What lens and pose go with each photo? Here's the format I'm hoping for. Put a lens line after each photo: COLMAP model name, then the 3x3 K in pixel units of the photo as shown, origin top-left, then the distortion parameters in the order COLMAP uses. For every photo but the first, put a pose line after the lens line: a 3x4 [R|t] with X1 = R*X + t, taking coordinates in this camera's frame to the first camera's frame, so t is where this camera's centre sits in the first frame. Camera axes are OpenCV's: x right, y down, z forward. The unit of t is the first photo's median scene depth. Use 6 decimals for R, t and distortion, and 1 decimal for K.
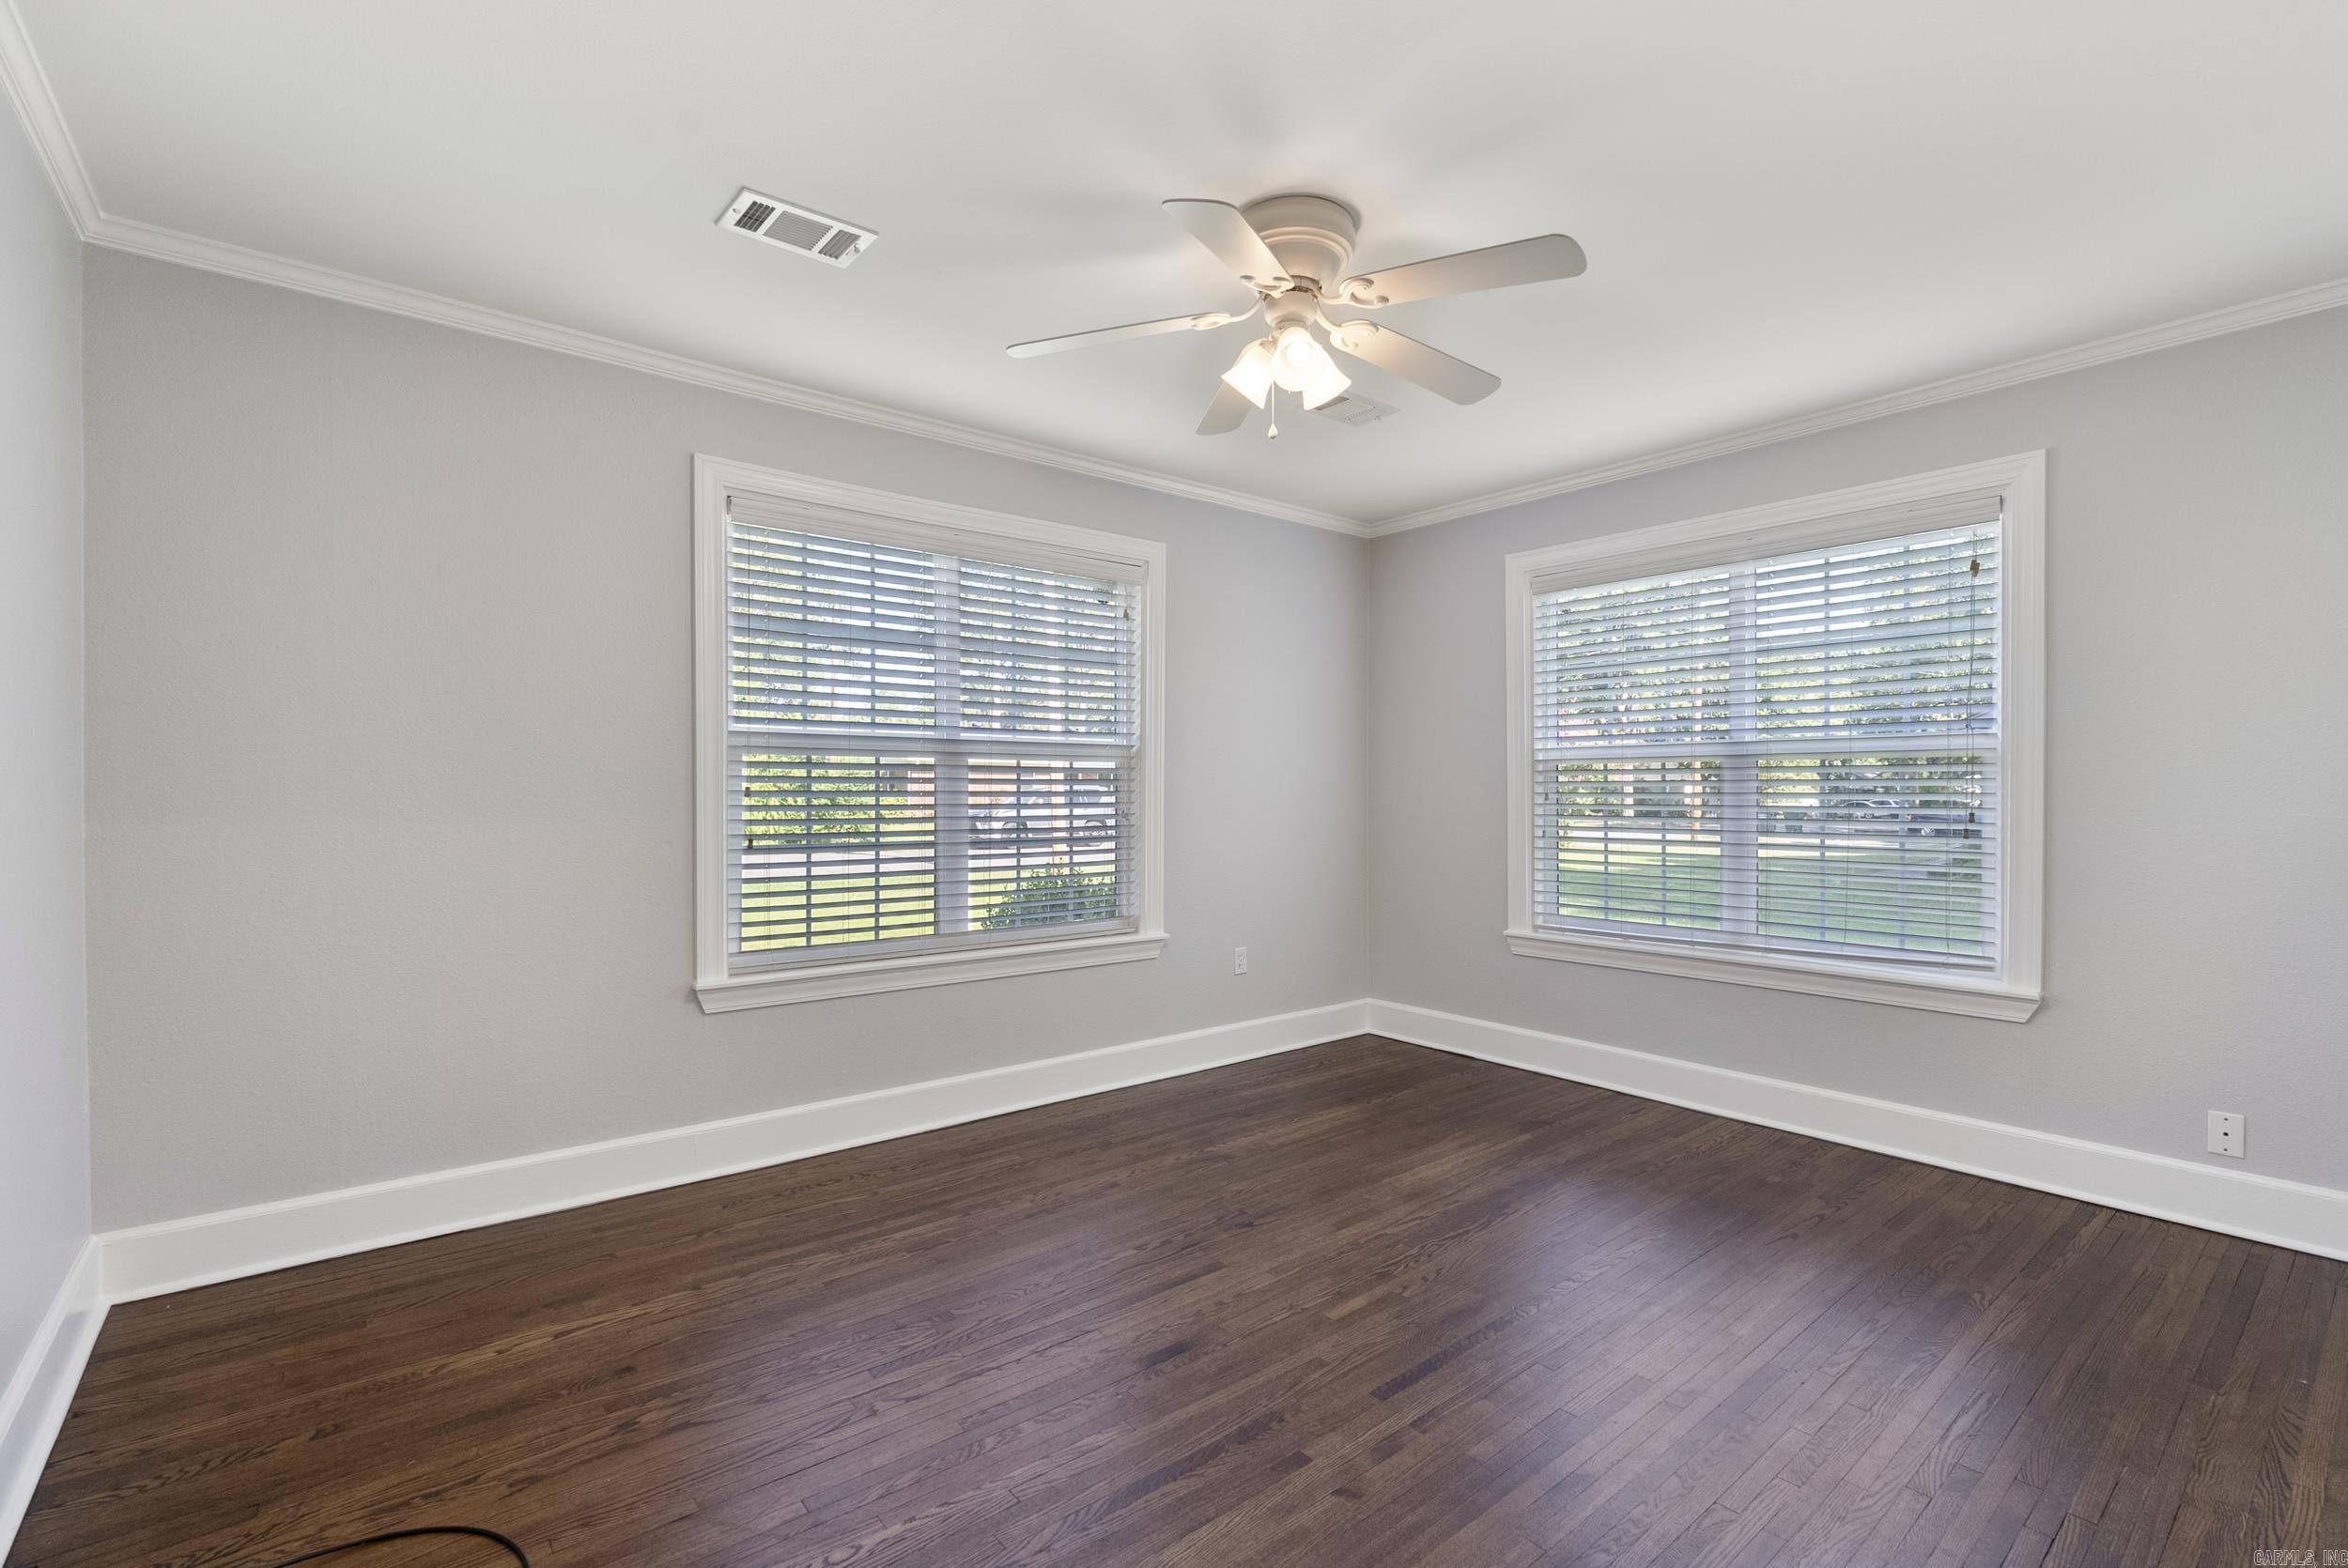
lens RADIAL K [[1075.0, 0, 1211.5], [0, 1075.0, 815.4], [0, 0, 1]] dist [-0.000379, 0.000202]
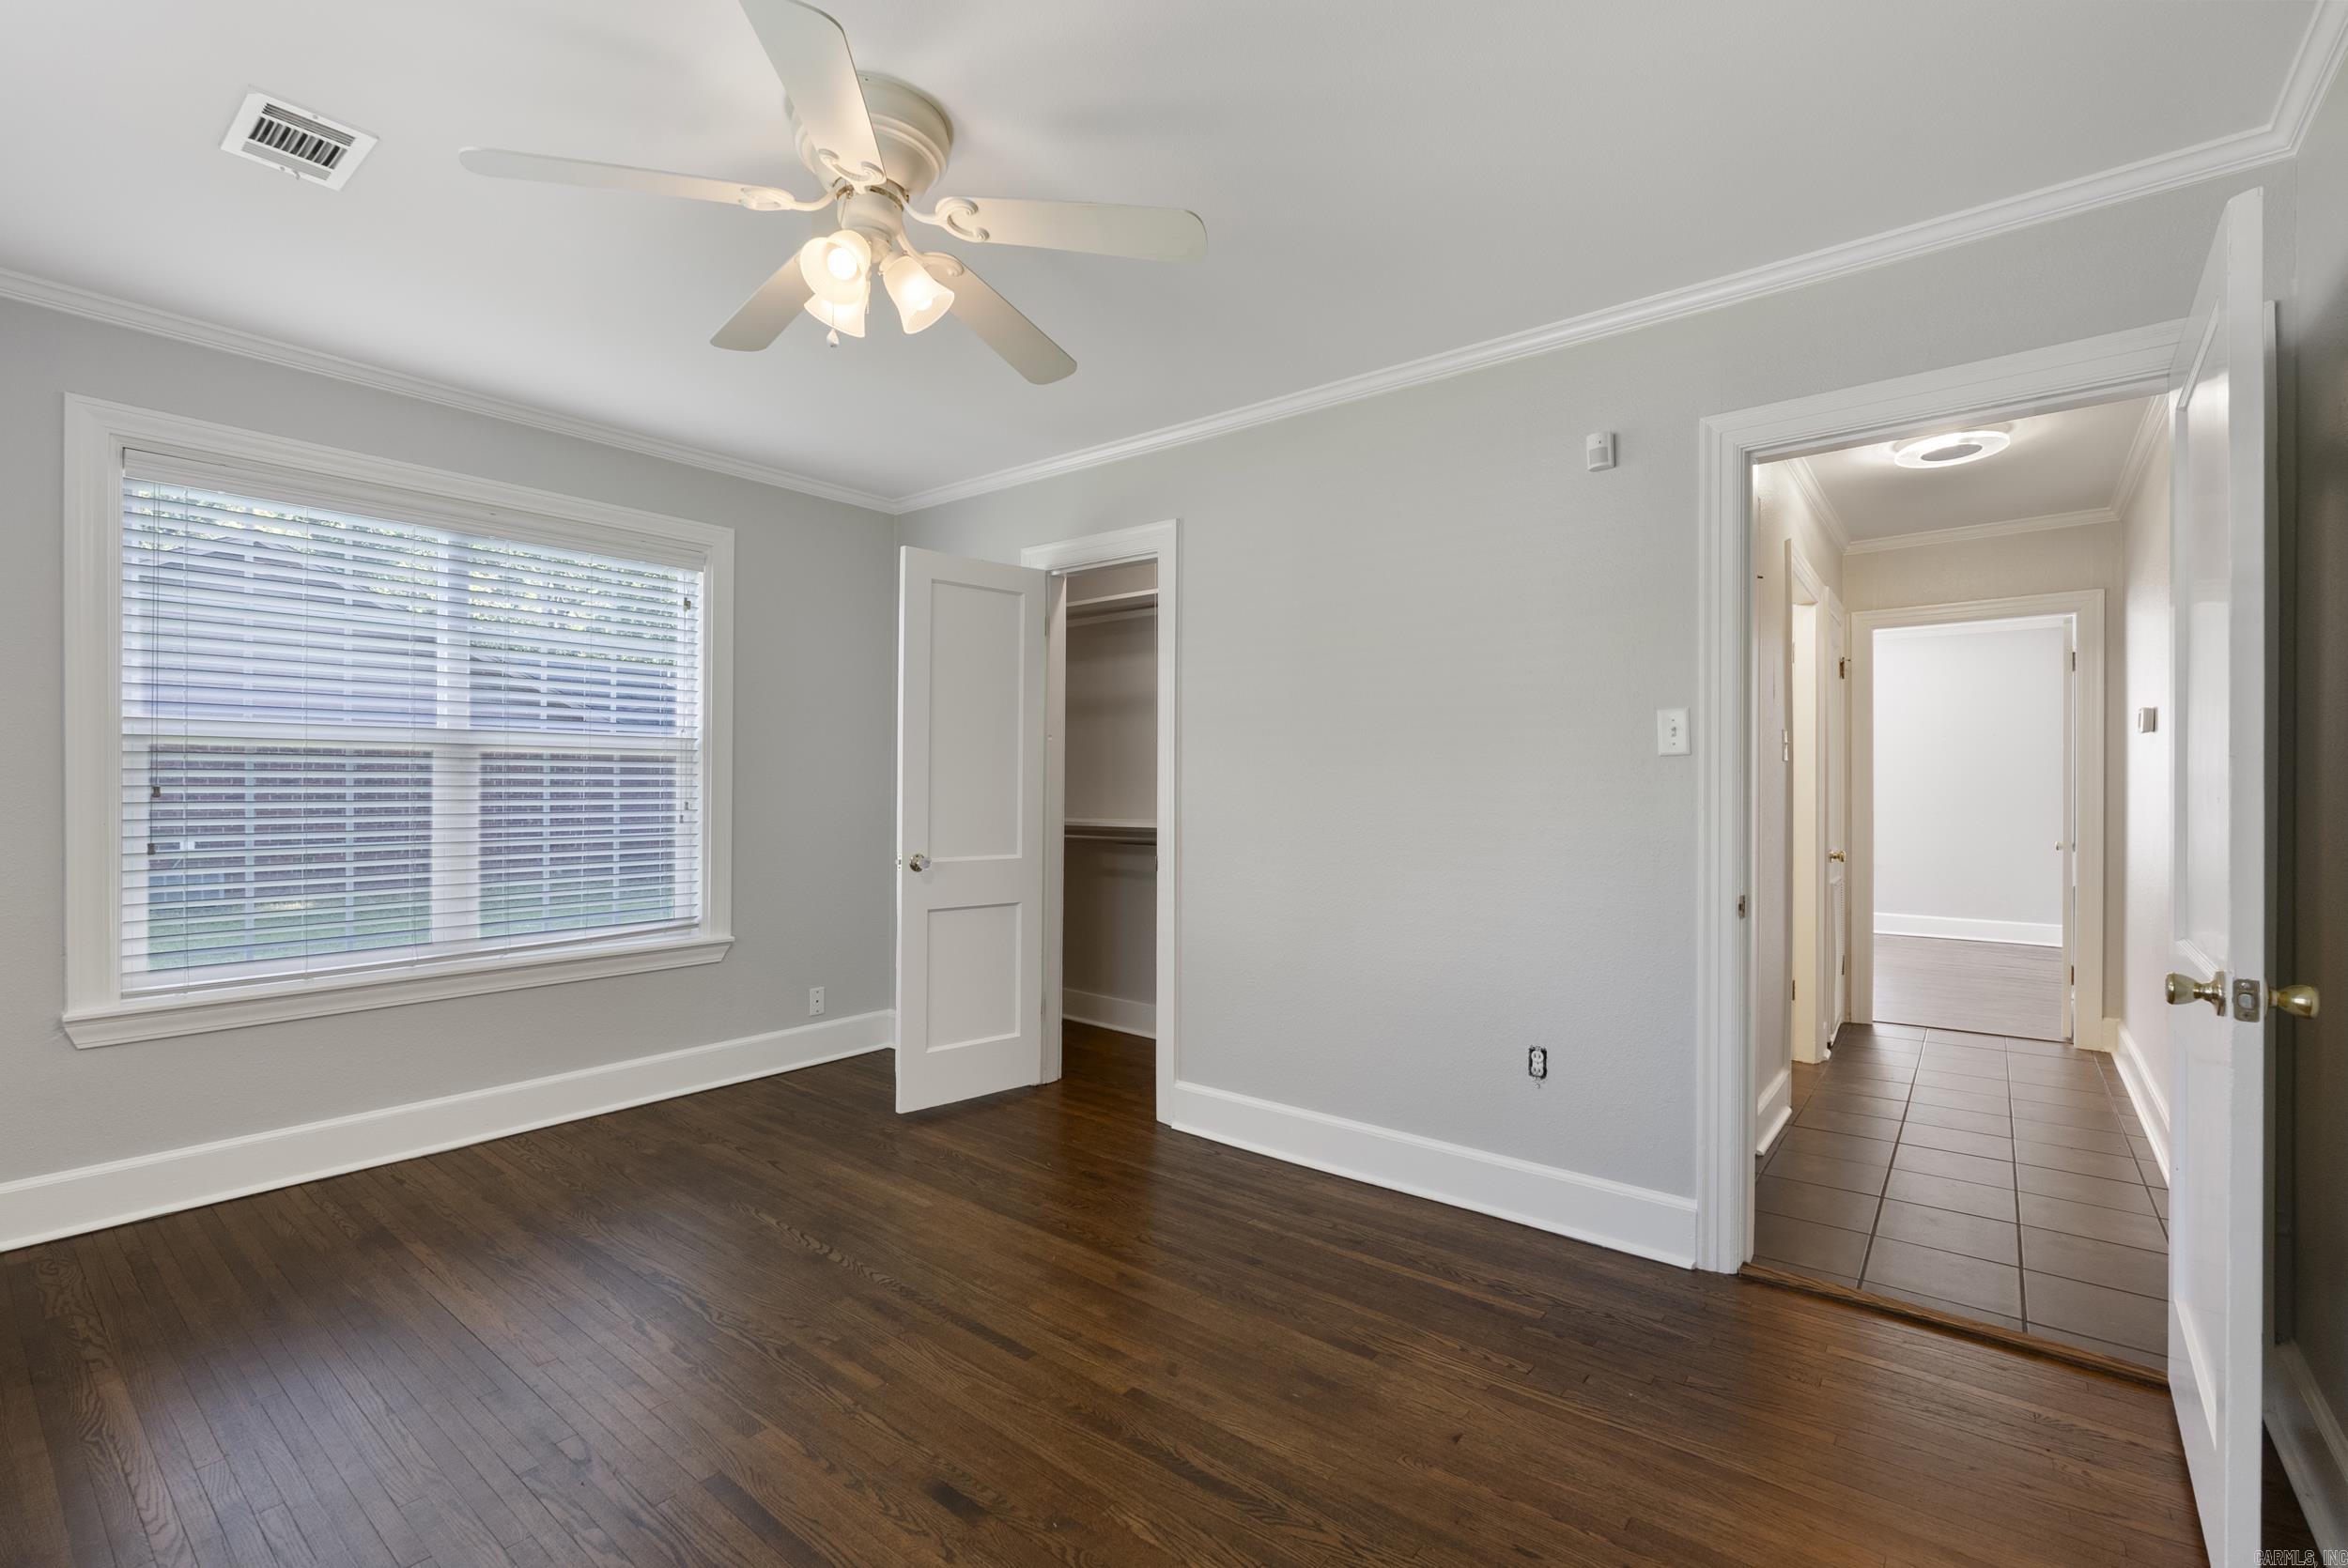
lens RADIAL K [[1034.0, 0, 1174.0], [0, 1034.0, 784.0], [0, 0, 1]] dist [-0.003596, -0.000189]
pose [[-0.204894, 0.000352, 0.978784, -0.576315], [0.018562, 0.999821, 0.003526, -0.016545], [-0.978608, 0.018891, -0.204864, 0.699188]]
